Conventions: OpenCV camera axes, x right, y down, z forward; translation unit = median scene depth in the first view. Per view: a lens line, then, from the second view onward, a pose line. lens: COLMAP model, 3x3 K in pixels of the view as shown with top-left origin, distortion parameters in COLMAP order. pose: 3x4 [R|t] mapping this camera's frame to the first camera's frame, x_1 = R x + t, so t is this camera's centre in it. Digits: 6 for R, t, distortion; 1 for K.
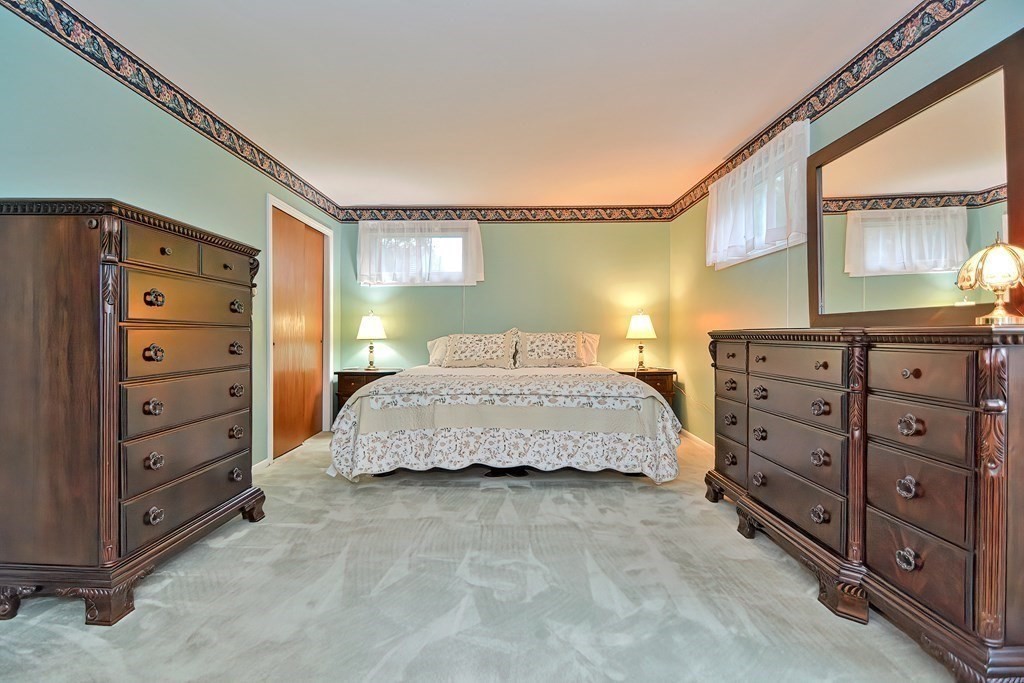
lens RADIAL K [[499.2, 0, 511.1], [0, 499.2, 338.1], [0, 0, 1]] dist [0.004089, -0.009034]
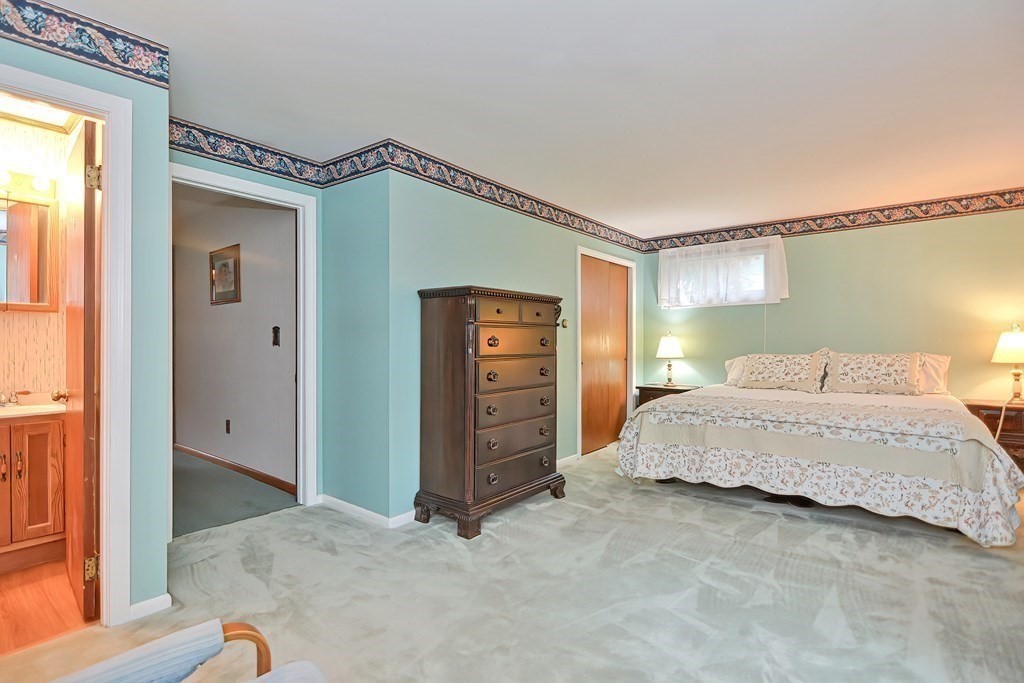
lens RADIAL K [[499.2, 0, 506.4], [0, 499.2, 336.5], [0, 0, 1]] dist [0.004089, -0.009034]
pose [[0.794045, -0.009437, -0.607786, 0.201424], [-0.002102, 0.999831, -0.018270, -0.047391], [0.607855, 0.015785, 0.793891, -0.168620]]
